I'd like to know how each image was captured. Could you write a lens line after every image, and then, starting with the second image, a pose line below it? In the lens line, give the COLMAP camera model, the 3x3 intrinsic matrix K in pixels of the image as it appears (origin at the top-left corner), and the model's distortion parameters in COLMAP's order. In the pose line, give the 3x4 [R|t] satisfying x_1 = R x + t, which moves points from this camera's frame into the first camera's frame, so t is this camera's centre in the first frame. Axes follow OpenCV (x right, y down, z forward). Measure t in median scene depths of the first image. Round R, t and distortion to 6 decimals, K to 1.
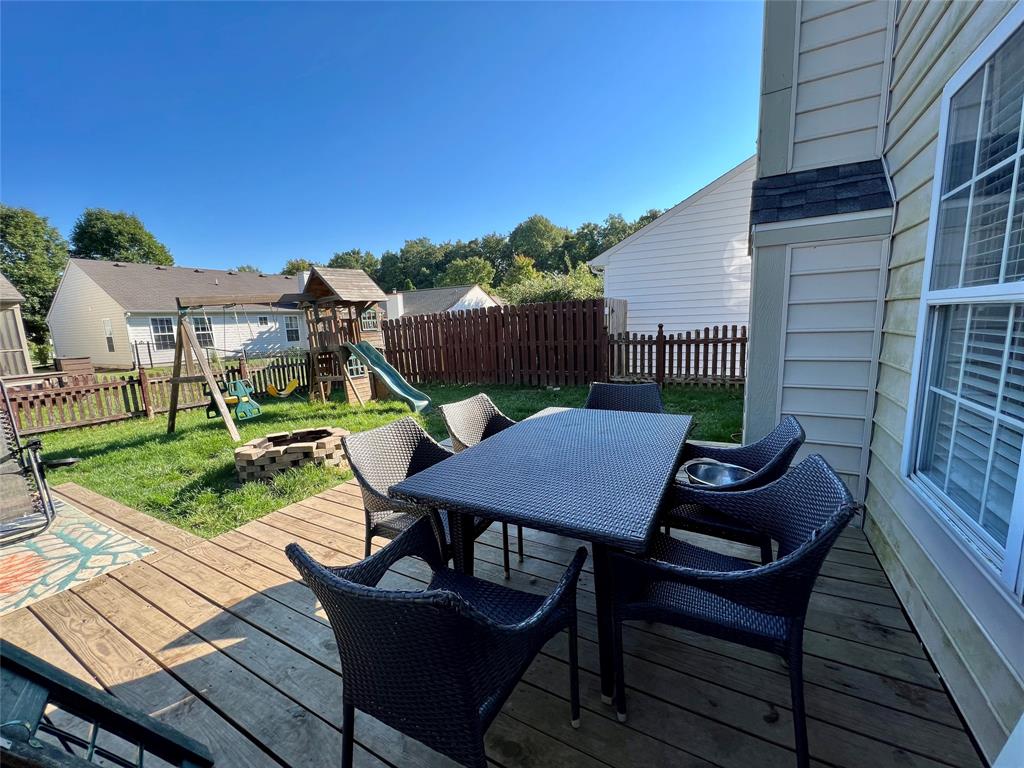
lens RADIAL K [[412.9, 0, 512.0], [0, 412.9, 385.1], [0, 0, 1]] dist [-0.001827, 0.000998]
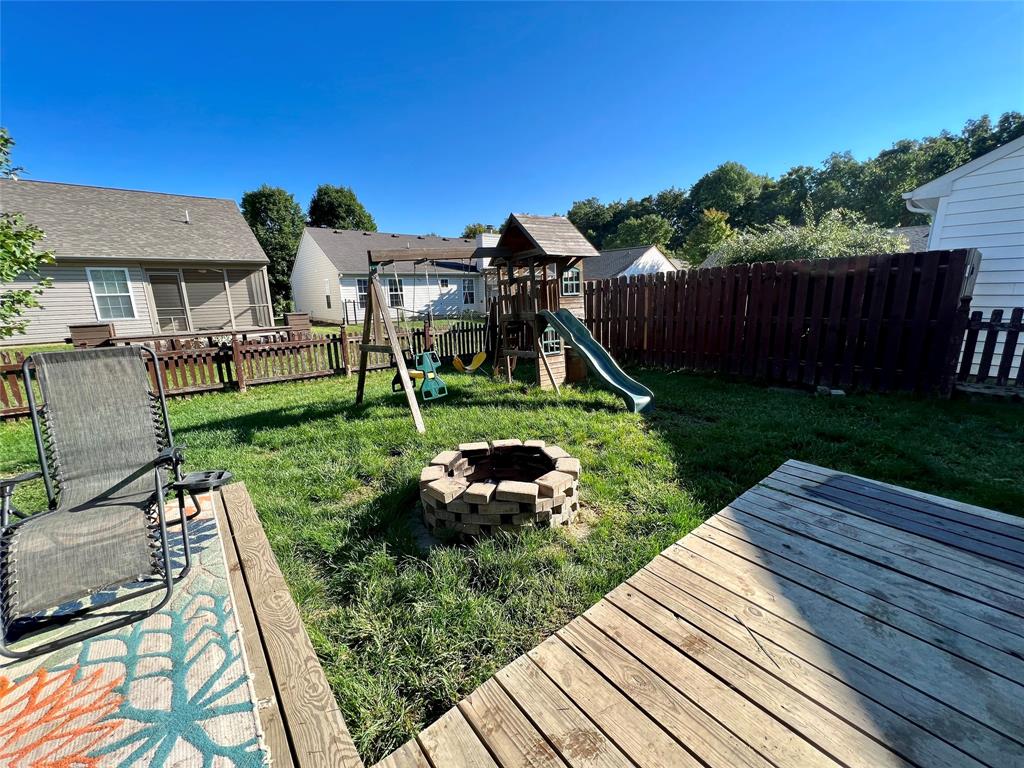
lens RADIAL K [[412.9, 0, 512.2], [0, 412.9, 383.1], [0, 0, 1]] dist [-0.001827, 0.000998]
pose [[0.931687, 0.097722, -0.349870, -0.136179], [-0.070850, 0.993524, 0.088830, -0.024662], [0.356285, -0.057974, 0.932577, 0.189751]]
